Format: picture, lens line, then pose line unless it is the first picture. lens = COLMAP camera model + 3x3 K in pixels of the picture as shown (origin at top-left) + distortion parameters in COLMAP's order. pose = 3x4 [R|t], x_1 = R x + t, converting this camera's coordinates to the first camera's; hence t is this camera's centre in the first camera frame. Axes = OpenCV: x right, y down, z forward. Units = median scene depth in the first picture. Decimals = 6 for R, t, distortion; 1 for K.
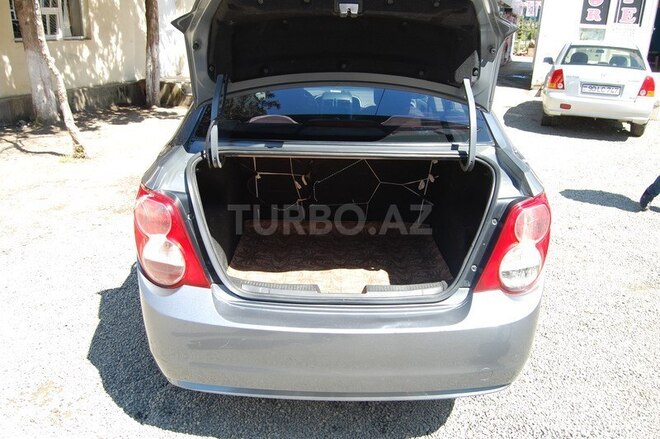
lens RADIAL K [[537.0, 0, 330.0], [0, 537.0, 219.5], [0, 0, 1]] dist [-0.062737, 0.013552]
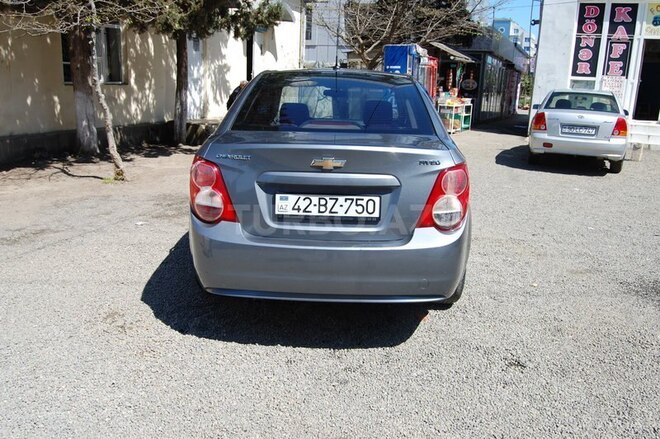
lens RADIAL K [[537.0, 0, 330.0], [0, 537.0, 219.5], [0, 0, 1]] dist [-0.062737, 0.013552]
pose [[0.999627, 0.012053, -0.024503, 0.014052], [-0.014387, 0.995141, -0.097405, 0.054508], [0.023210, 0.097722, 0.994943, -0.102471]]
